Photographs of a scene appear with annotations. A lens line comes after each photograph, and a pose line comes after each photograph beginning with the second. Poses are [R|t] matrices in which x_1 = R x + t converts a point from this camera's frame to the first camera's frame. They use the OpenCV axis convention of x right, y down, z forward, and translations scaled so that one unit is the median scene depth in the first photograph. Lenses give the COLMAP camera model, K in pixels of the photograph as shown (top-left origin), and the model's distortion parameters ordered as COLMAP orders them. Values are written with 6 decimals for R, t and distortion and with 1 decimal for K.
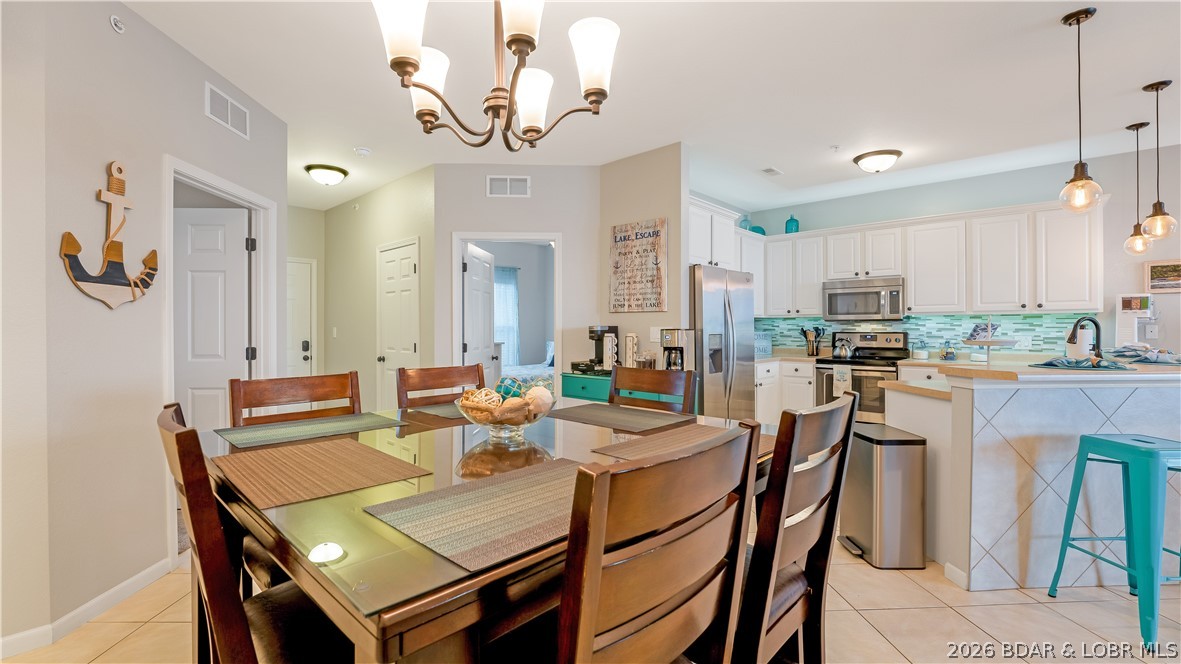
lens RADIAL K [[501.0, 0, 584.6], [0, 501.0, 333.5], [0, 0, 1]] dist [-0.024000, -0.000169]
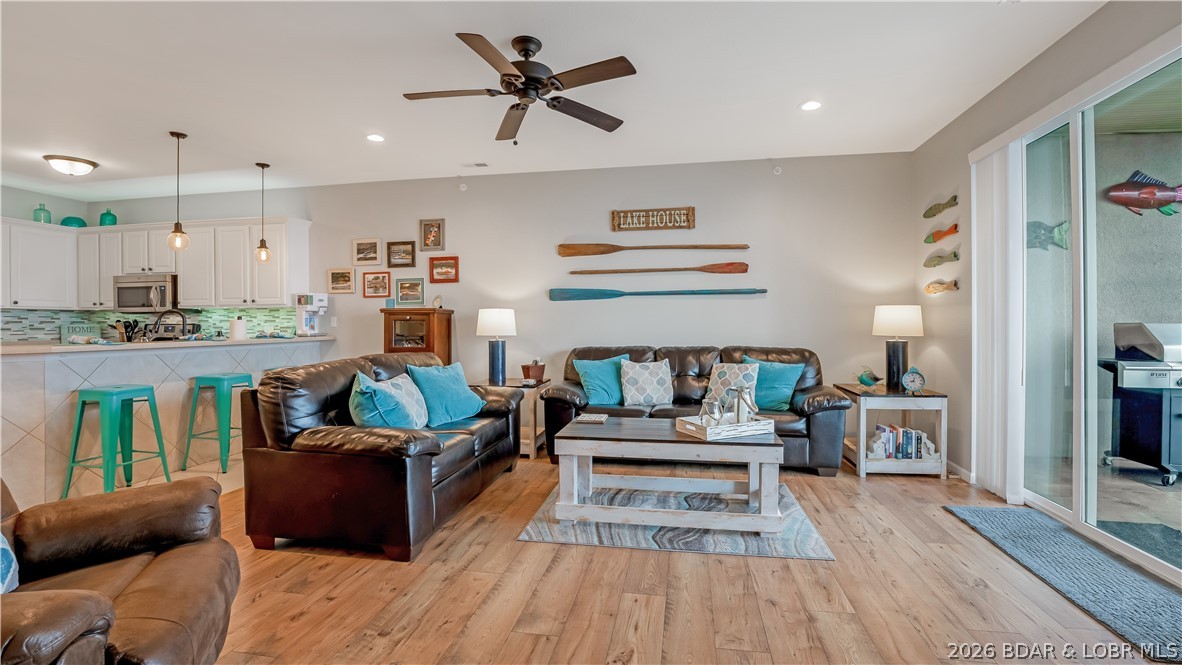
lens RADIAL K [[503.7, 0, 598.6], [0, 503.7, 325.8], [0, 0, 1]] dist [-0.025514, -0.000119]
pose [[0.829971, -0.006385, 0.557770, 1.441858], [0.009208, 0.999955, -0.002255, 0.025583], [-0.557731, 0.007008, 0.829992, -0.815428]]
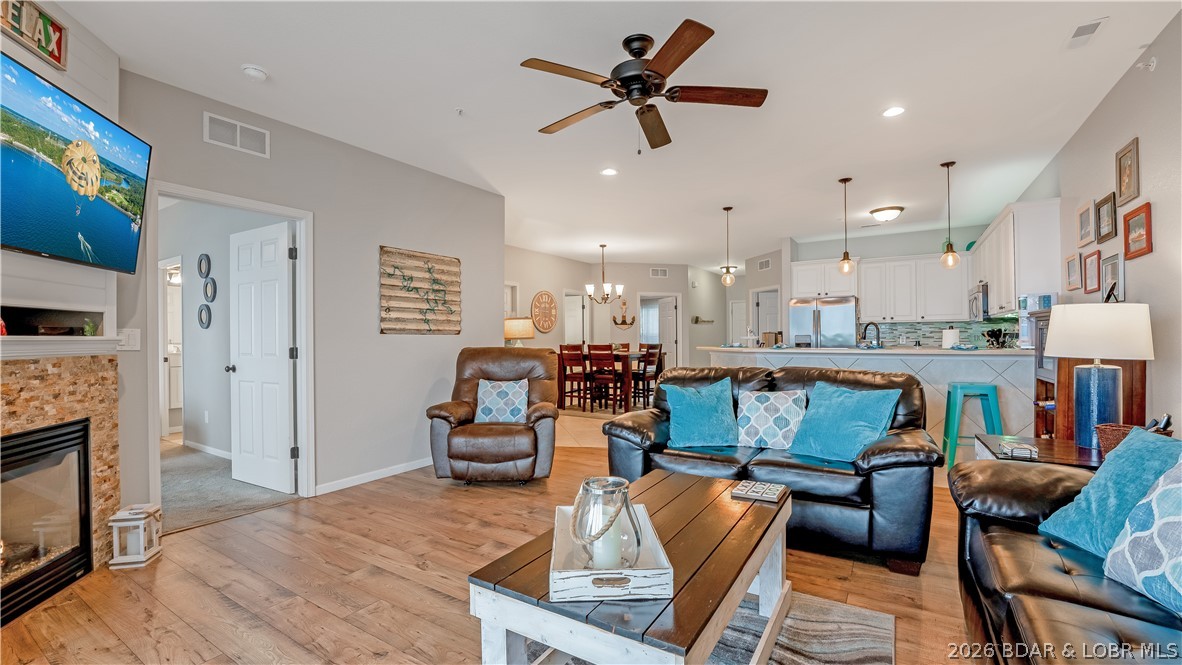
lens RADIAL K [[502.0, 0, 591.1], [0, 502.0, 337.4], [0, 0, 1]] dist [-0.025234, 0.000319]
pose [[0.200694, -0.001323, -0.979653, 2.768813], [-0.001147, 0.999998, -0.001586, 0.019950], [0.979653, 0.001442, 0.200692, -0.196832]]
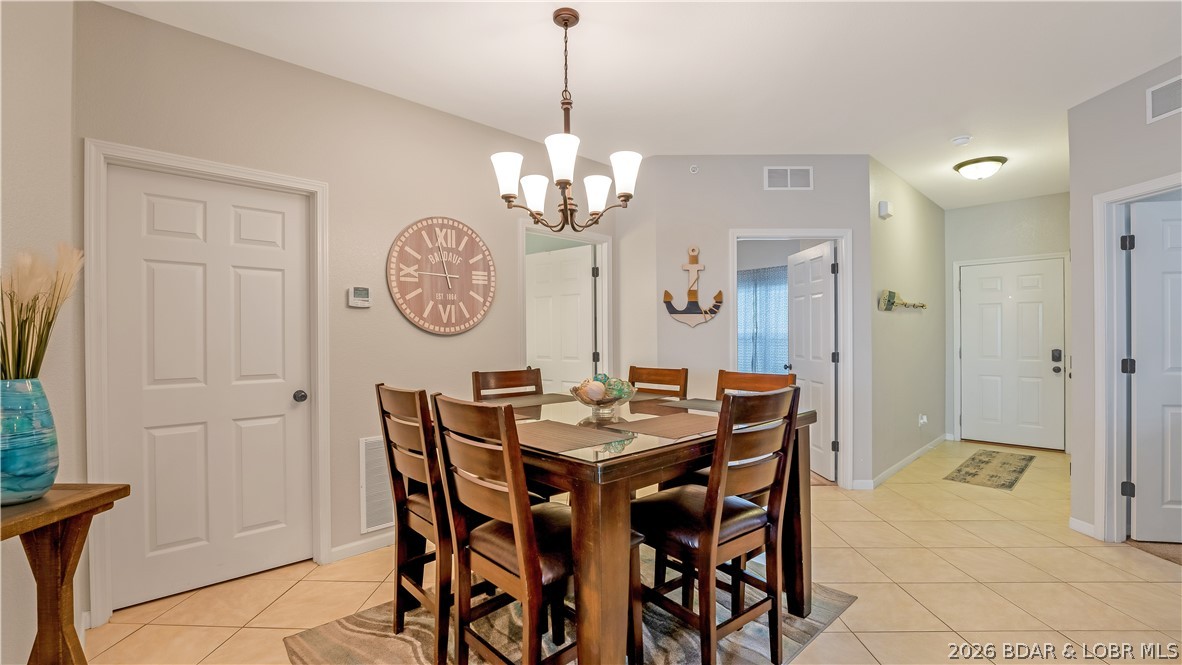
lens RADIAL K [[501.5, 0, 585.1], [0, 501.5, 334.0], [0, 0, 1]] dist [-0.024000, -0.000169]
pose [[-0.052317, -0.002747, -0.998627, 0.697761], [-0.003547, 0.999990, -0.002565, -0.014248], [0.998624, 0.003408, -0.052326, 0.531914]]
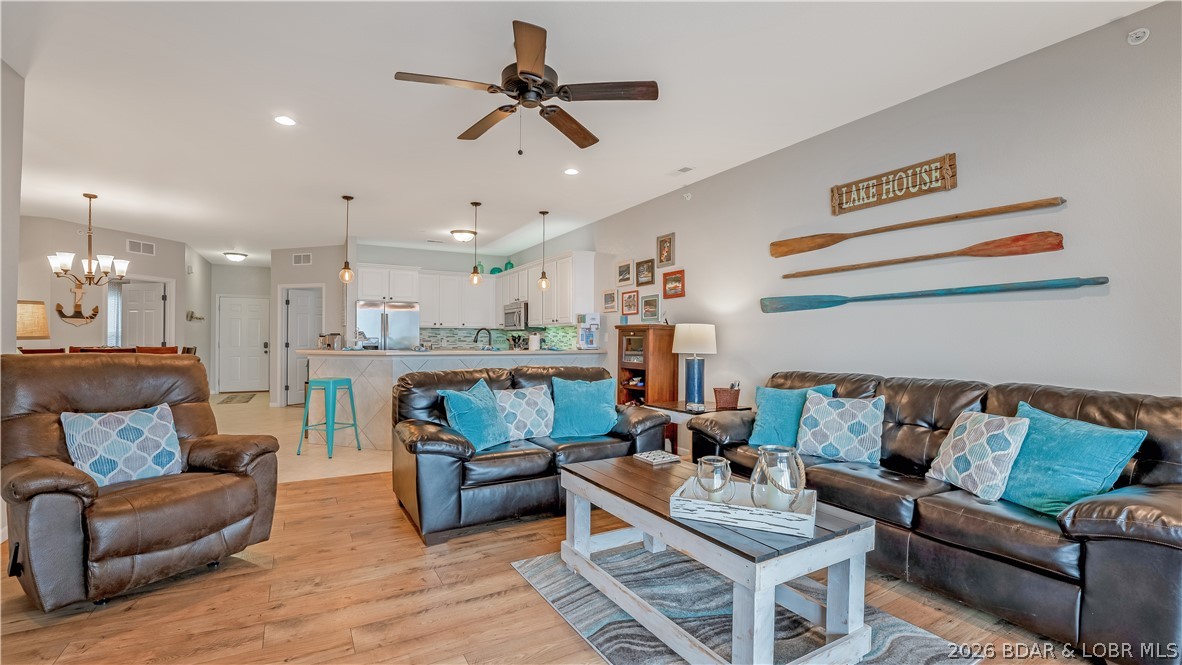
lens RADIAL K [[502.0, 0, 591.1], [0, 502.0, 337.4], [0, 0, 1]] dist [-0.025234, 0.000319]
pose [[0.960273, 0.003511, -0.279039, 2.247099], [-0.007289, 0.999895, -0.012503, 0.024695], [0.278965, 0.014041, 0.960198, -0.778415]]
